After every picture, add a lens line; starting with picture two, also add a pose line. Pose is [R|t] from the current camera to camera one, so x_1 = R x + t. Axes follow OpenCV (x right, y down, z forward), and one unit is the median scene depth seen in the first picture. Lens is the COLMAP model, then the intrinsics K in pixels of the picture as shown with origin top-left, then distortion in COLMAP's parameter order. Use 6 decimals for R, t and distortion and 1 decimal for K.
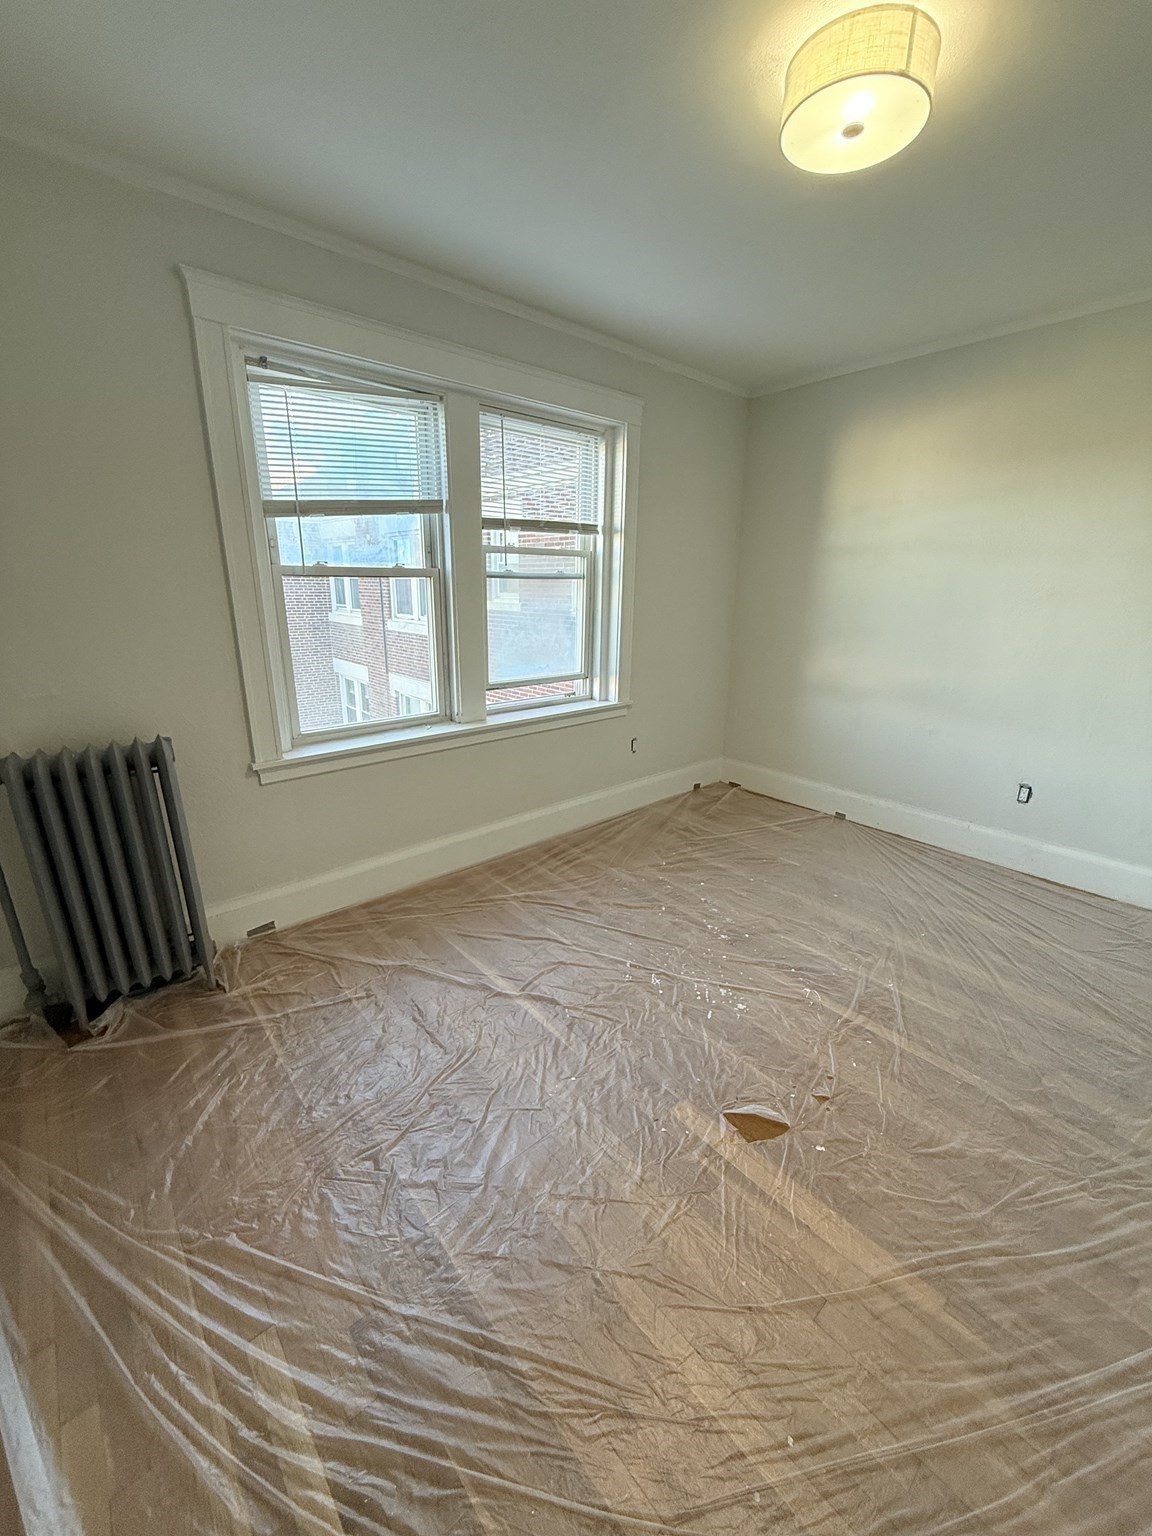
lens RADIAL K [[613.2, 0, 576.0], [0, 613.2, 768.0], [0, 0, 1]] dist [-0.001414, -0.000096]
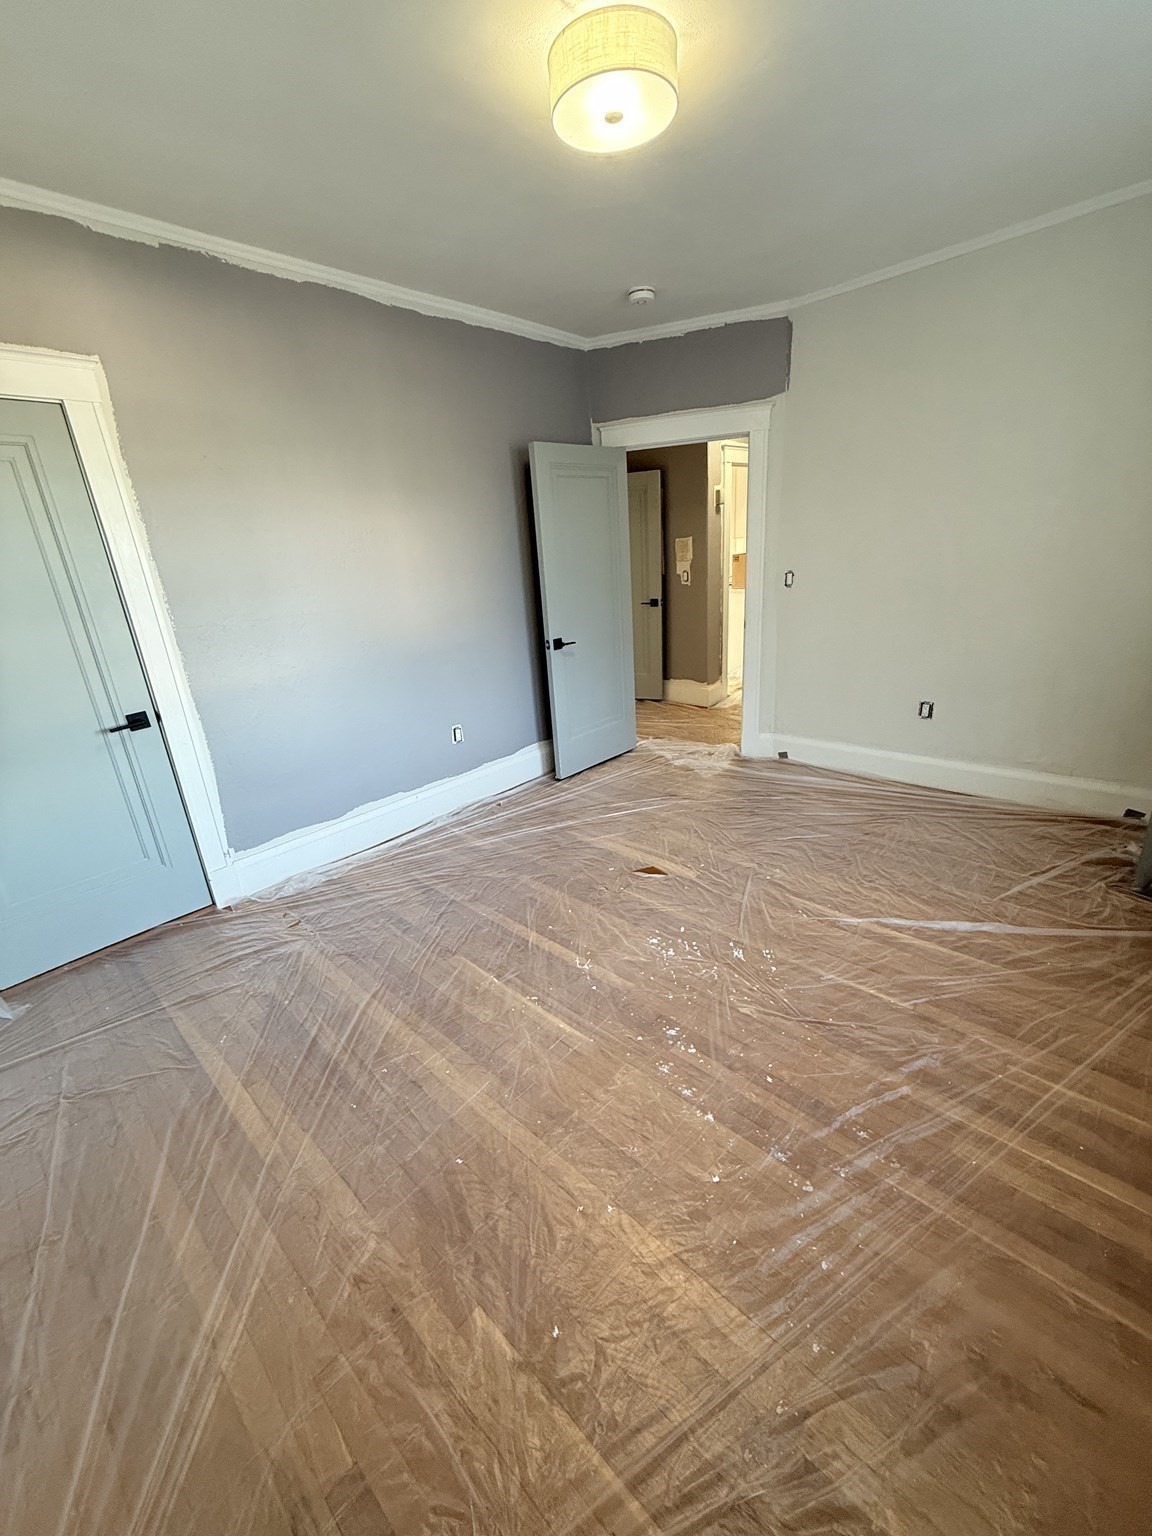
lens RADIAL K [[613.2, 0, 576.0], [0, 613.2, 768.0], [0, 0, 1]] dist [-0.001414, -0.000096]
pose [[-0.993015, 0.089319, -0.077096, 0.447201], [0.026086, 0.803438, 0.594817, -0.477231], [0.115070, 0.588651, -0.800156, 1.630123]]
